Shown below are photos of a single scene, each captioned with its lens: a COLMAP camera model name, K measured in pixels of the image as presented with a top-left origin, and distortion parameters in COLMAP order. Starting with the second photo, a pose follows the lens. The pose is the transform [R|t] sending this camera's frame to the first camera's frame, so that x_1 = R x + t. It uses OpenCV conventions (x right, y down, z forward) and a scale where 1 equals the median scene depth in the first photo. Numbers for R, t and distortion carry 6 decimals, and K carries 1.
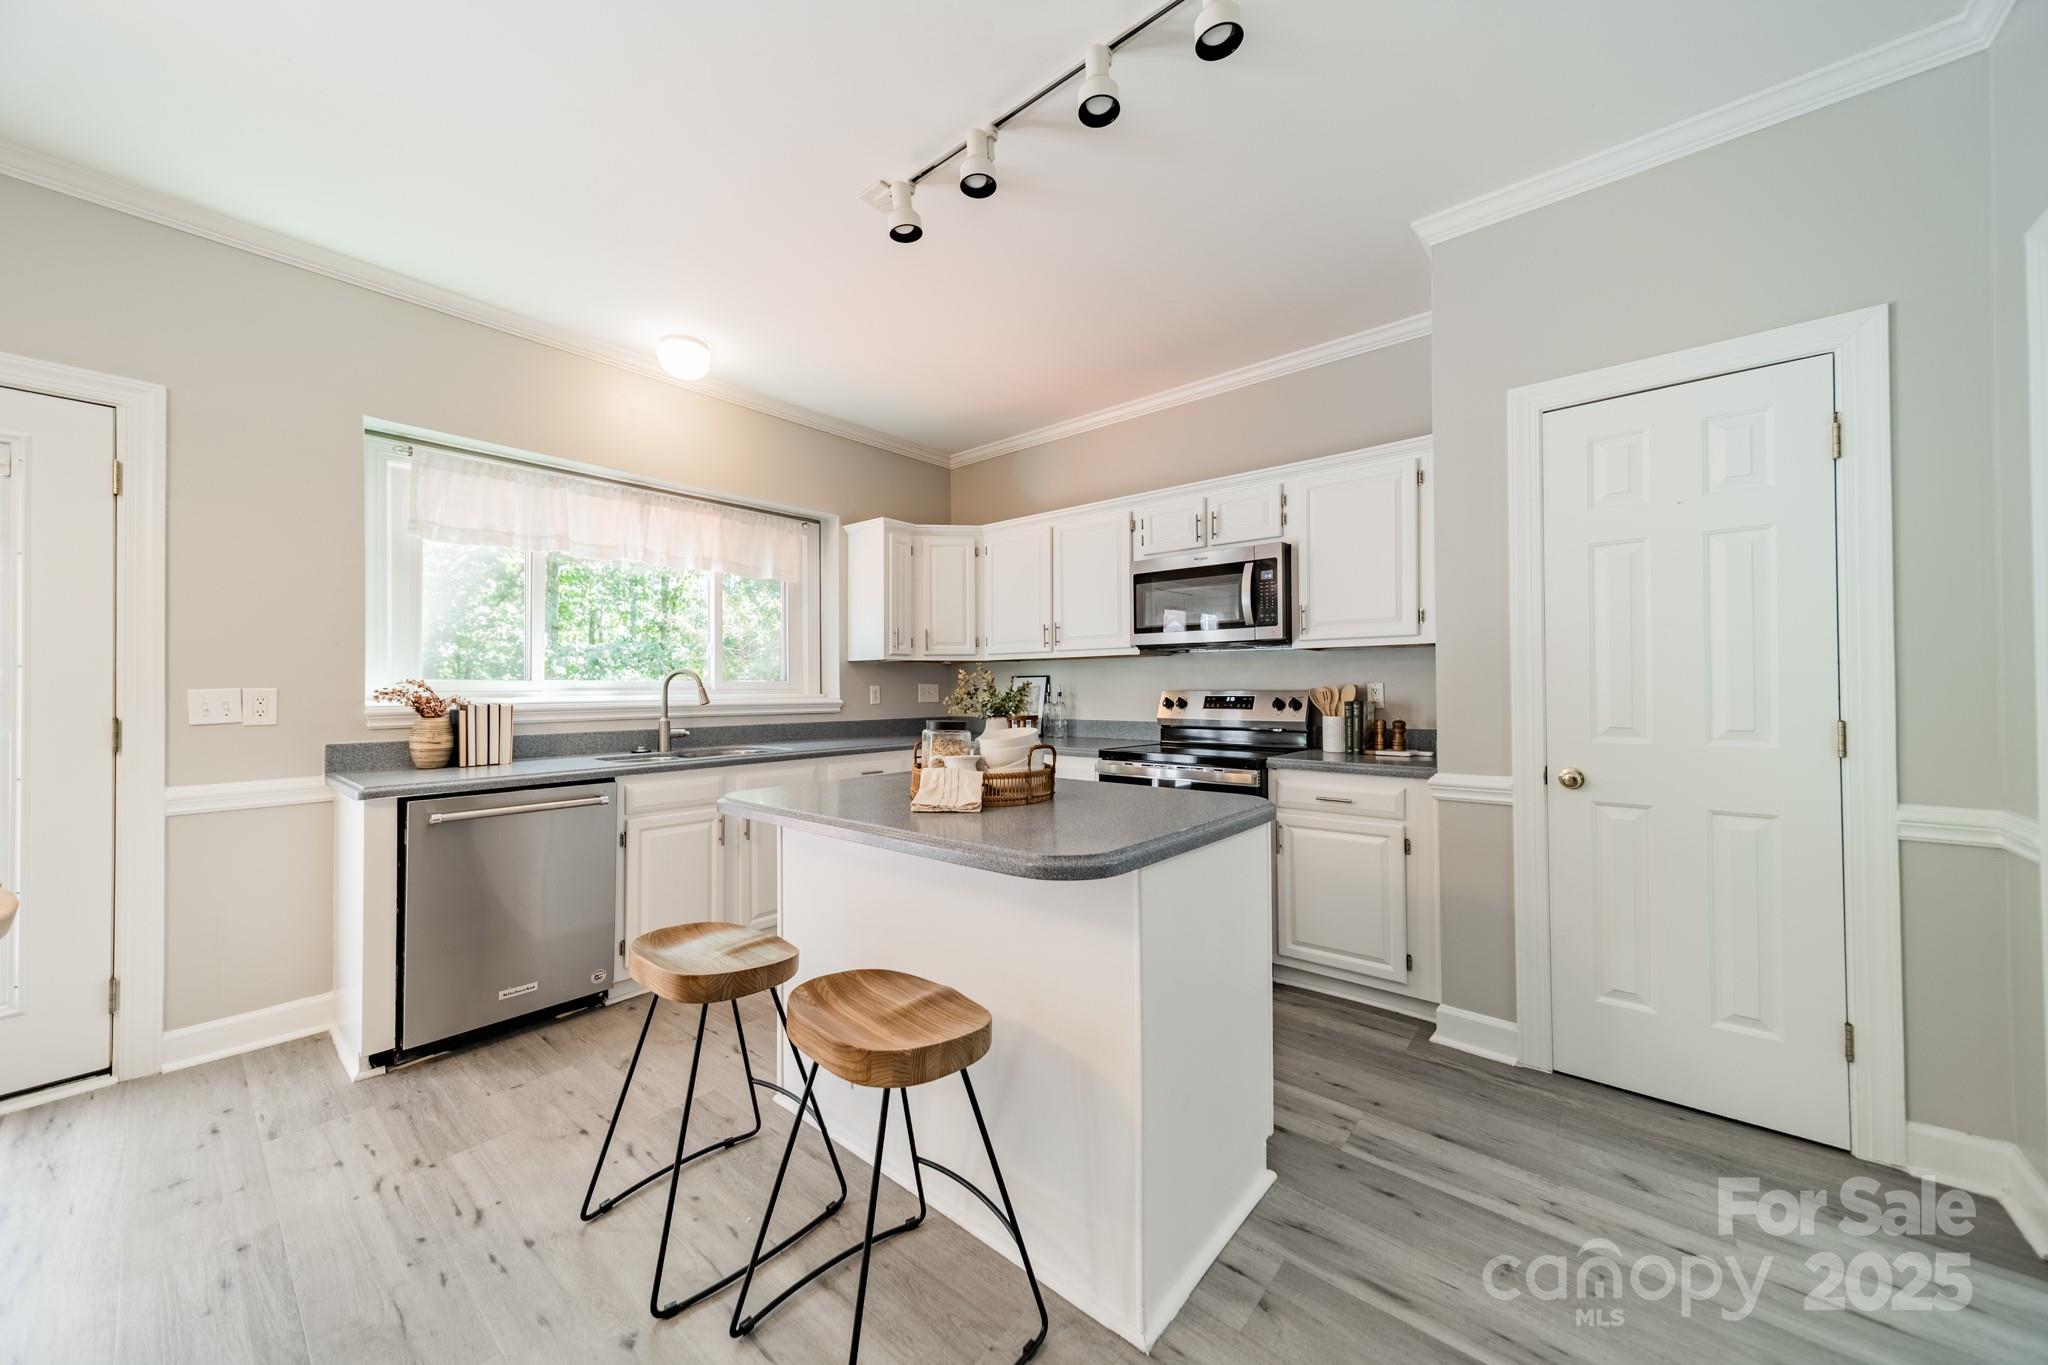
lens RADIAL K [[723.9, 0, 1029.4], [0, 723.9, 680.0], [0, 0, 1]] dist [0.006666, 0.000152]
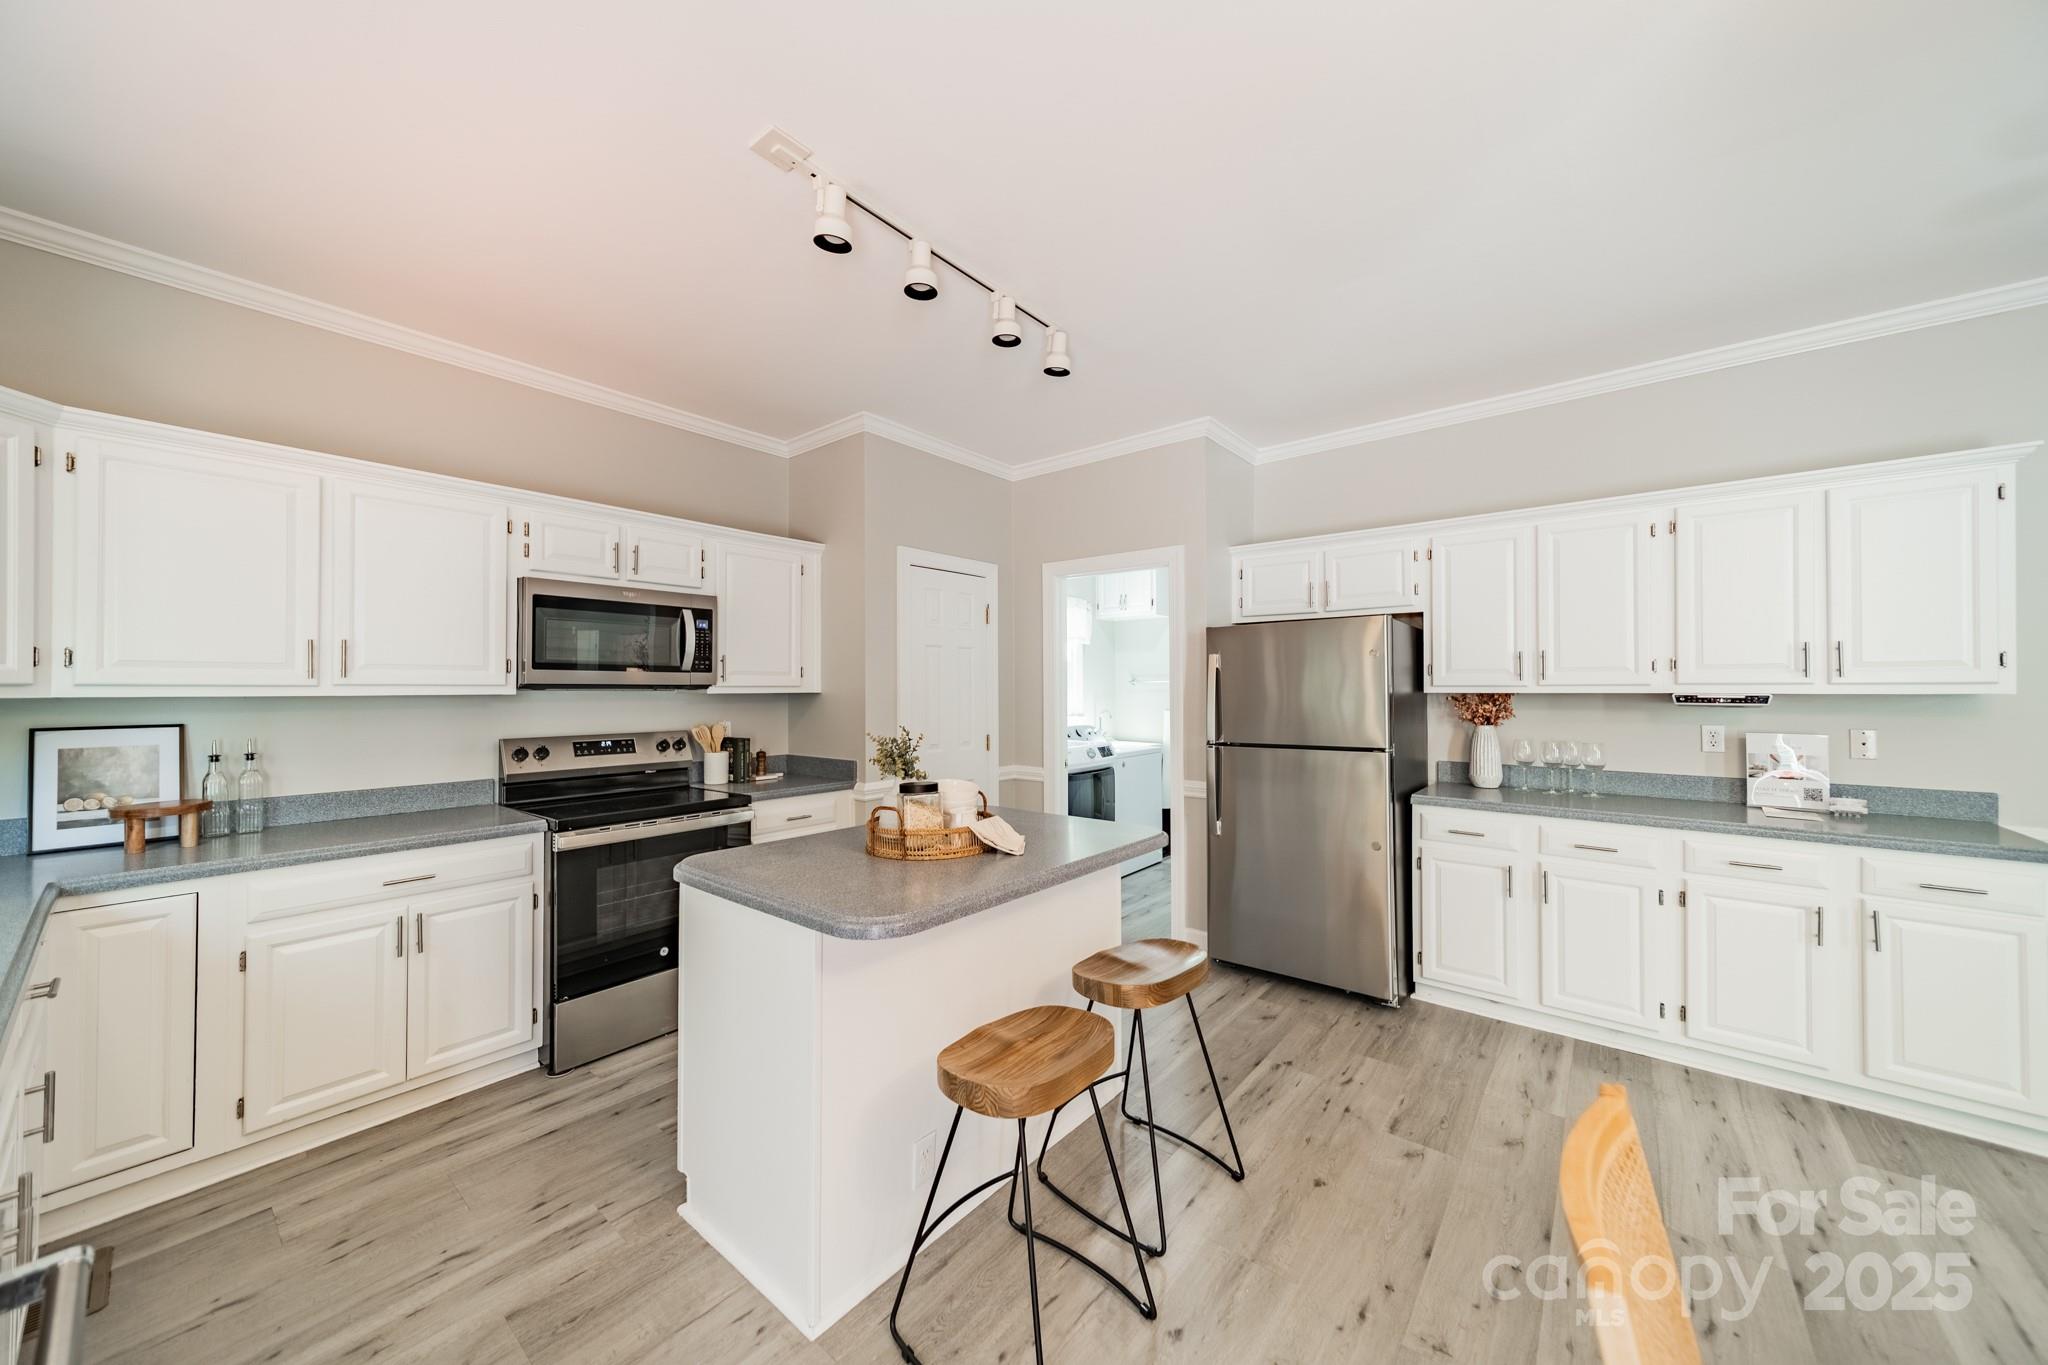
lens RADIAL K [[723.9, 0, 1022.1], [0, 723.9, 687.3], [0, 0, 1]] dist [0.006666, 0.000152]
pose [[-0.008876, 0.009295, 0.999917, -0.712330], [-0.006779, 0.999933, -0.009355, -0.043945], [-0.999938, -0.006861, -0.008813, 0.525801]]
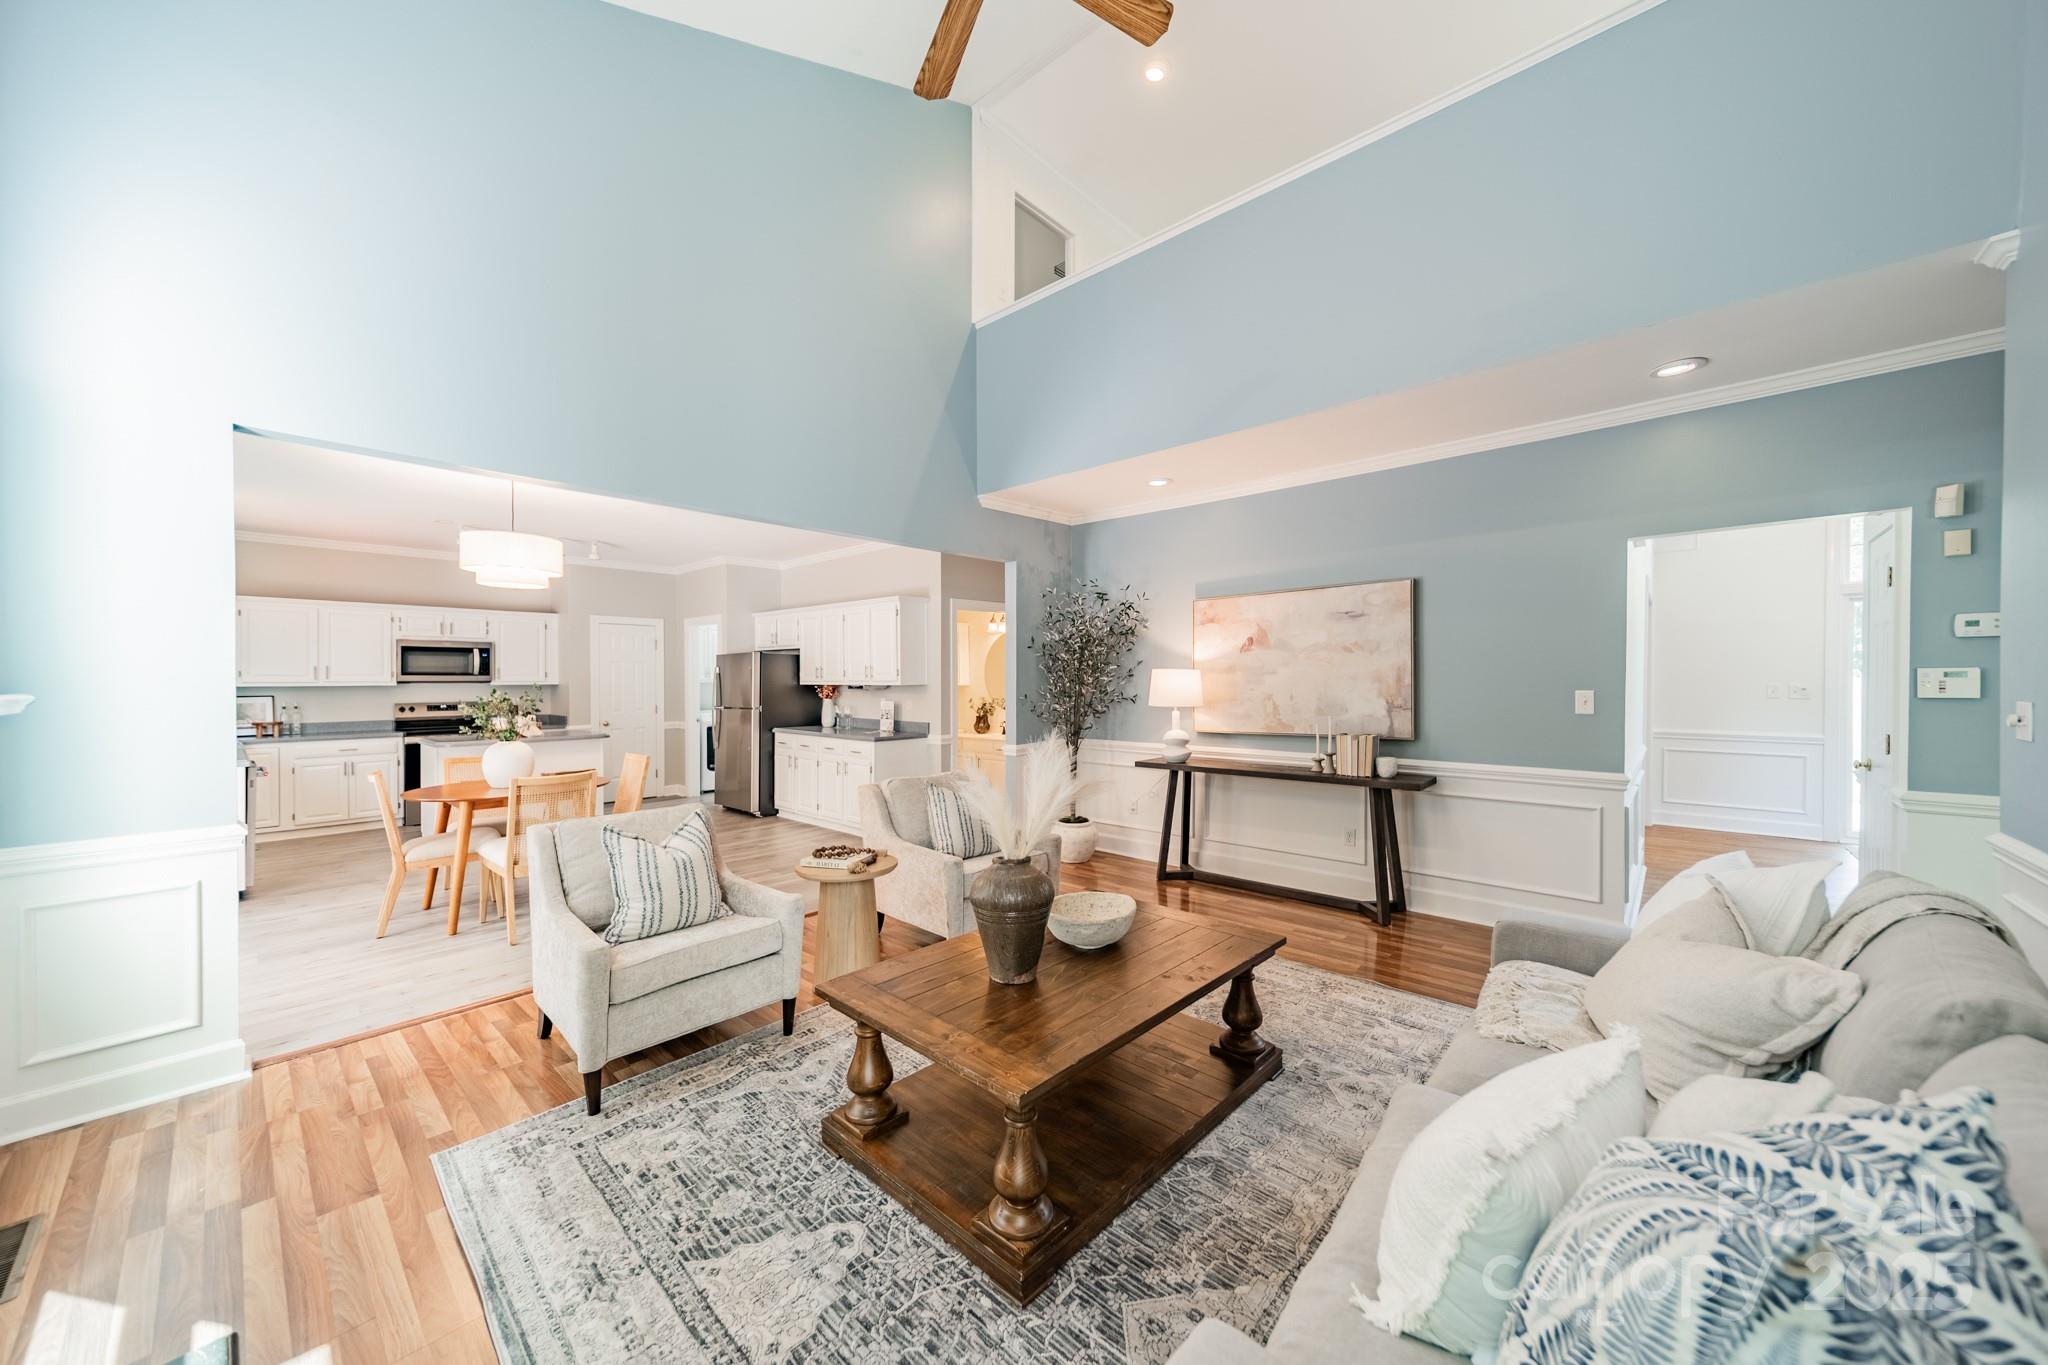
lens RADIAL K [[723.9, 0, 1026.2], [0, 723.9, 688.3], [0, 0, 1]] dist [0.006666, 0.000152]
pose [[0.036153, -0.008300, 0.999312, -2.003756], [-0.006237, 0.999944, 0.008531, -0.062071], [-0.999327, -0.006541, 0.036099, -0.895672]]
